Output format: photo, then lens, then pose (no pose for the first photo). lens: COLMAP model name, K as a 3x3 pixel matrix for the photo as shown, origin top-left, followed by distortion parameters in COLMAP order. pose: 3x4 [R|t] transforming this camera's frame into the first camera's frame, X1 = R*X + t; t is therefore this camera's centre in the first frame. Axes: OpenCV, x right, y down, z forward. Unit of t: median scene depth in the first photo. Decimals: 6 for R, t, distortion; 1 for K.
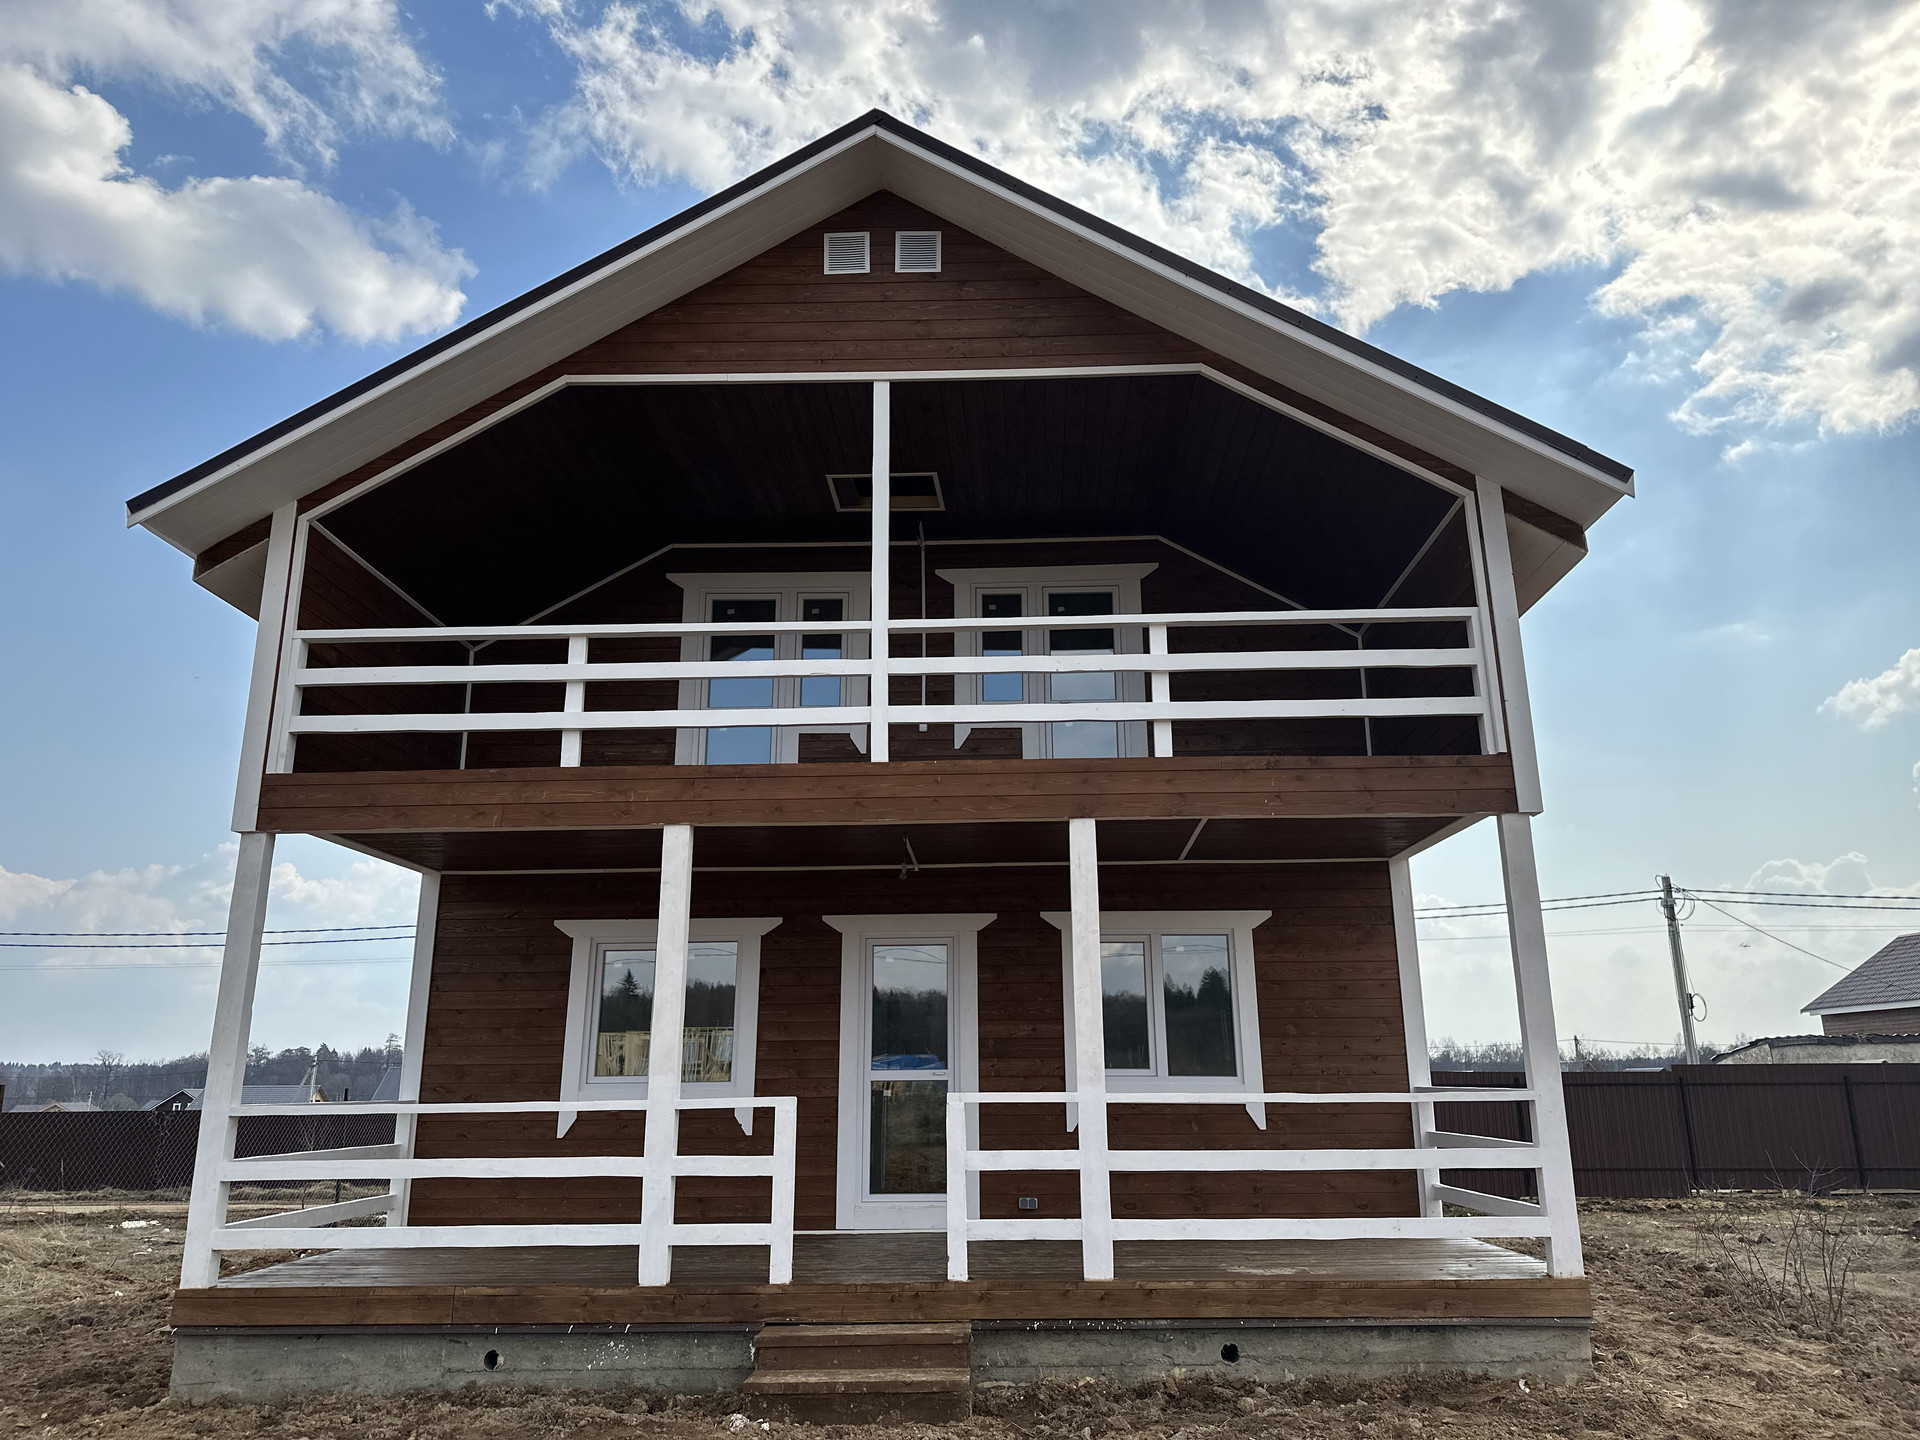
lens RADIAL K [[1338.8, 0, 960.0], [0, 1338.8, 720.0], [0, 0, 1]] dist [0.028883, -0.033351]
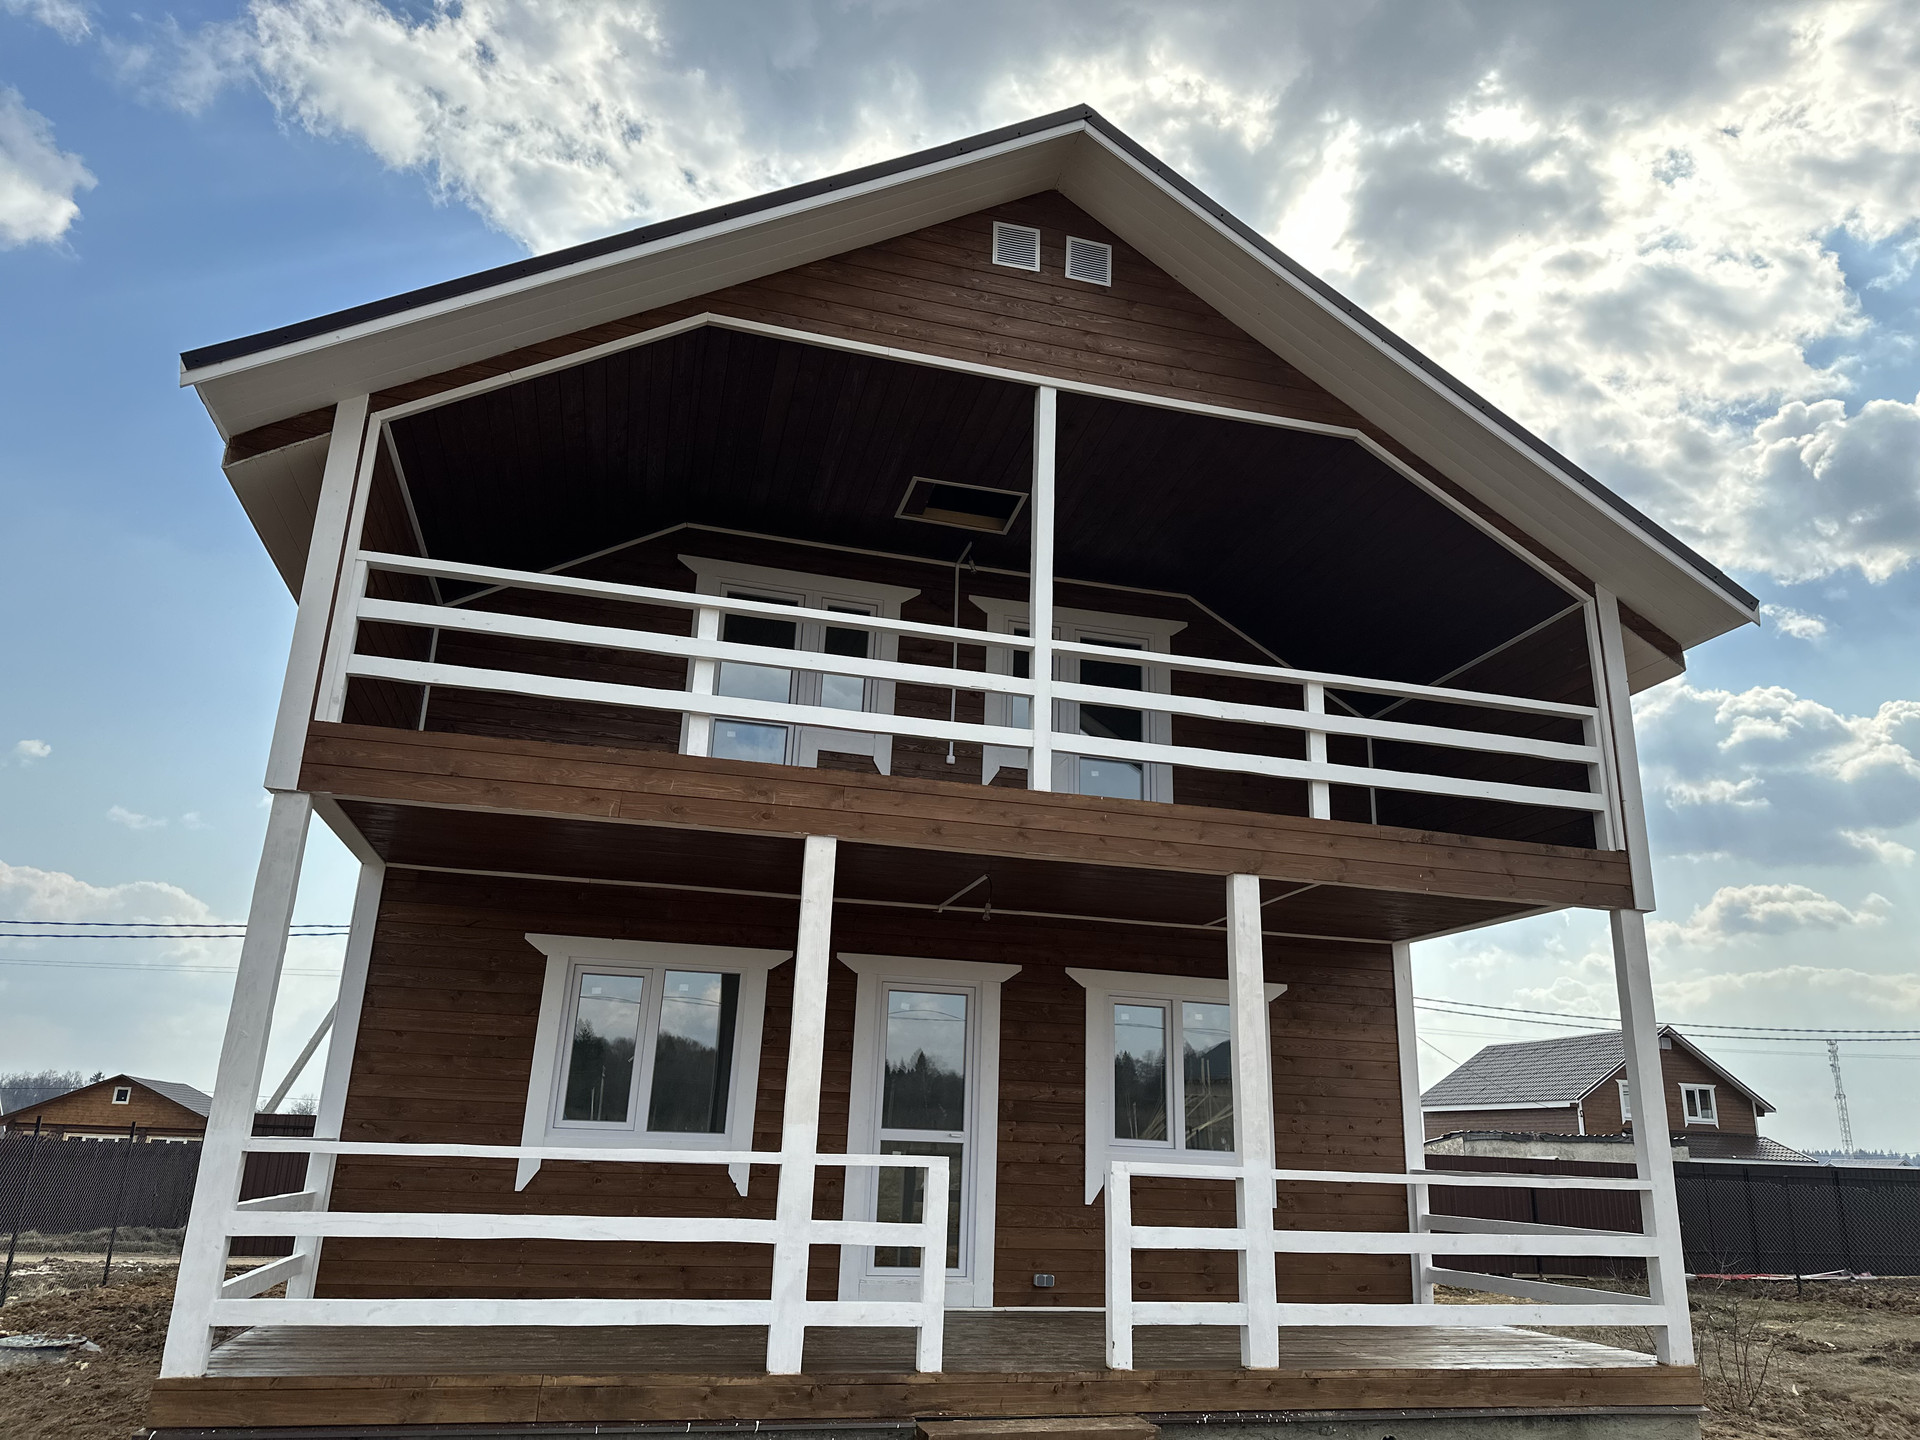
lens RADIAL K [[1350.3, 0, 967.7], [0, 1350.3, 722.7], [0, 0, 1]] dist [0.026103, -0.030882]
pose [[0.956728, 0.125341, 0.262605, -0.352033], [-0.114675, 0.991845, -0.055619, 0.041038], [-0.267435, 0.023098, 0.963299, 0.118434]]
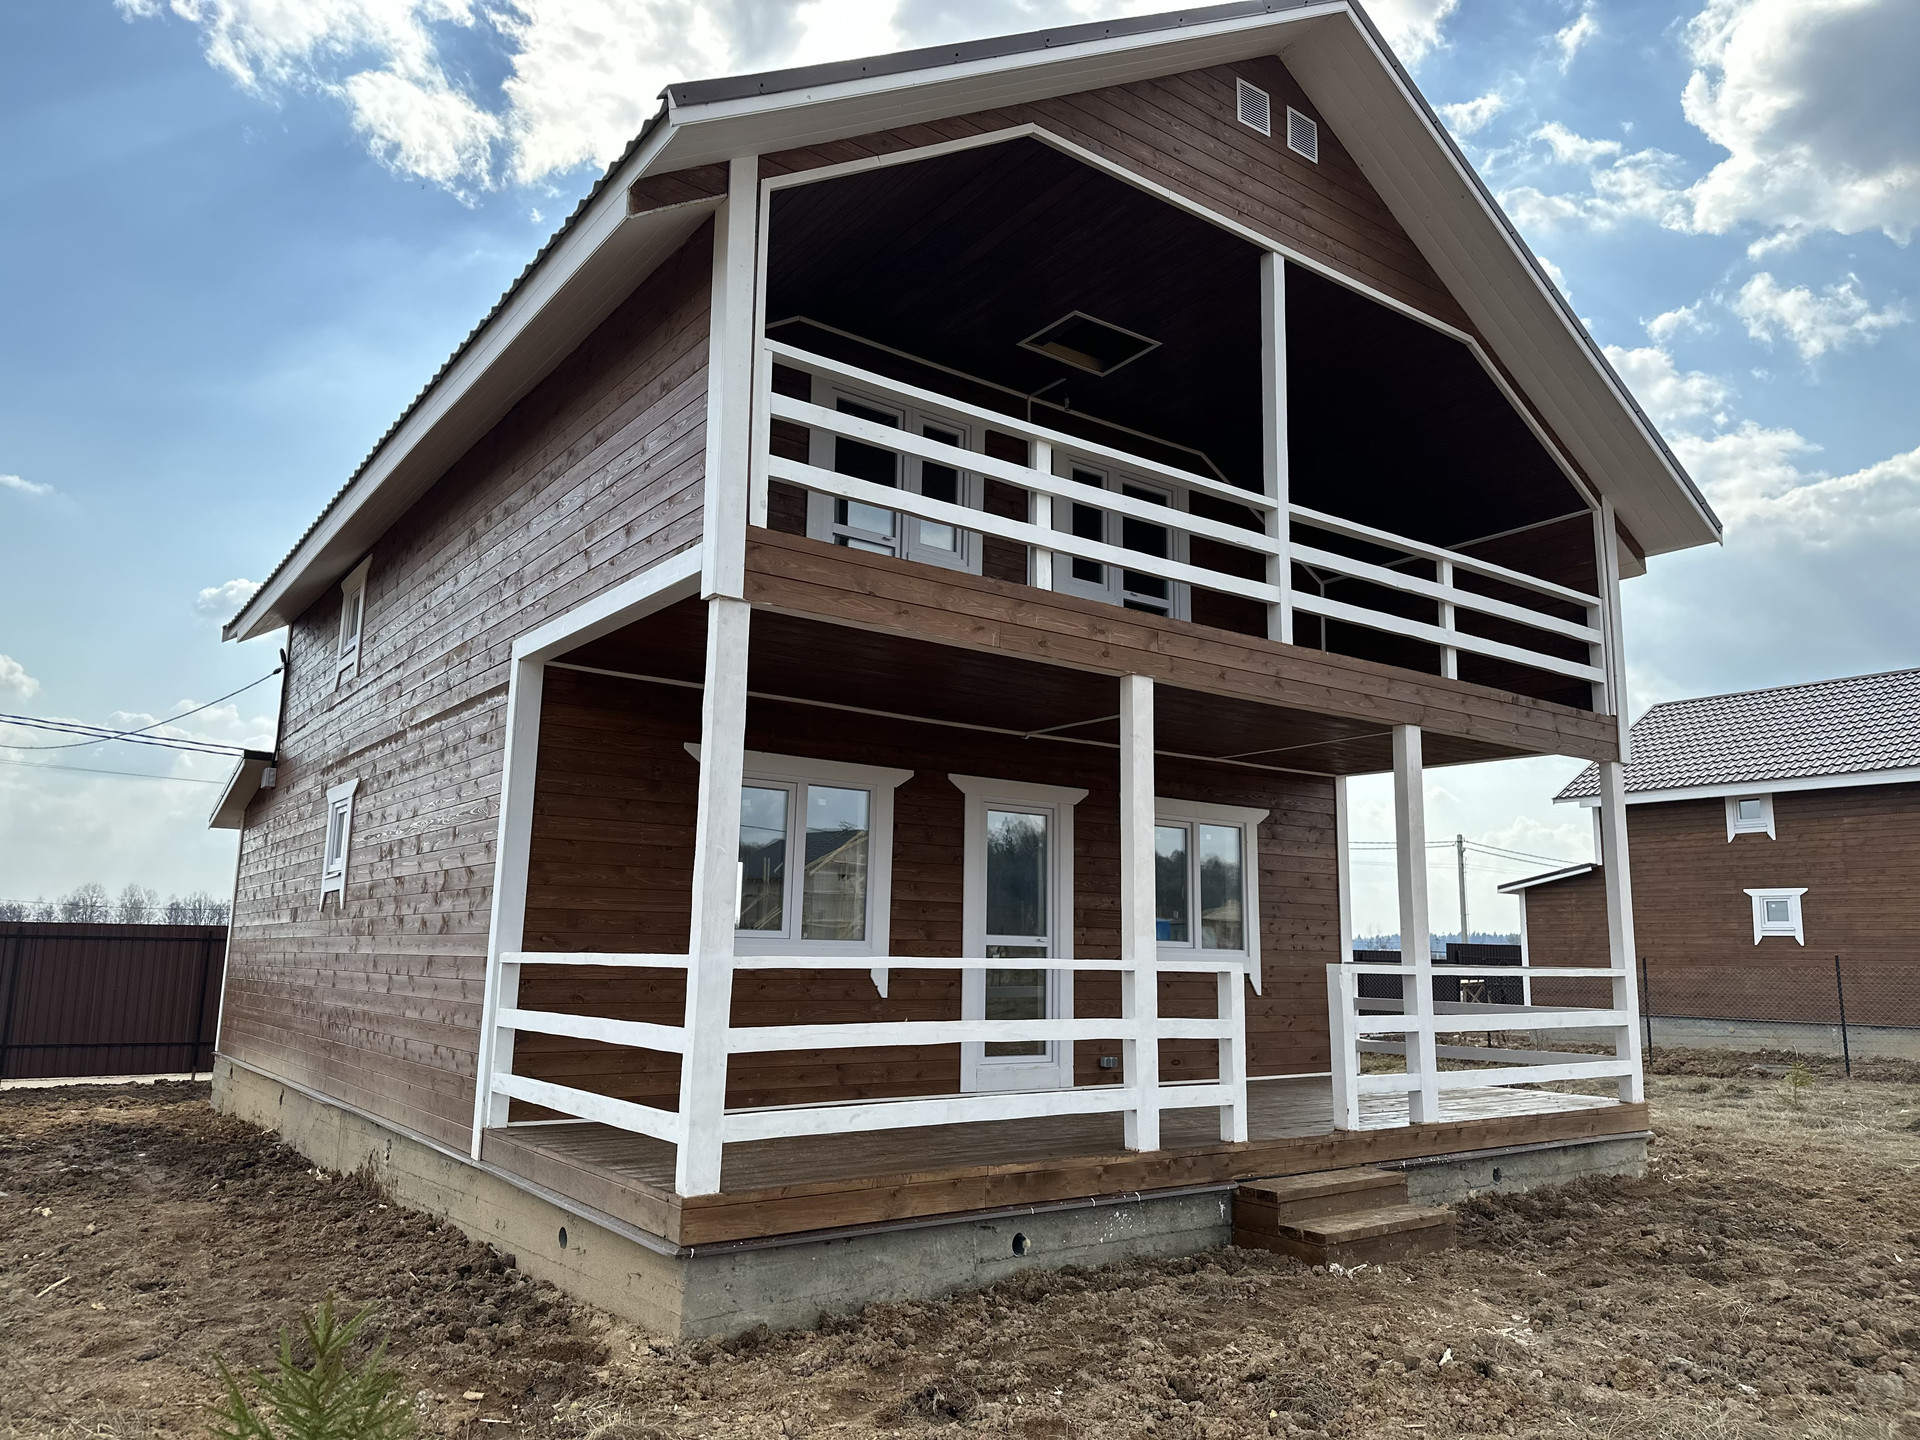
lens RADIAL K [[1354.3, 0, 965.9], [0, 1354.3, 716.6], [0, 0, 1]] dist [0.058883, -0.027828]
pose [[0.781035, 0.130002, 0.610806, -0.860571], [-0.186181, 0.982086, 0.029044, 0.099495], [-0.596089, -0.136405, 0.791247, 0.312156]]
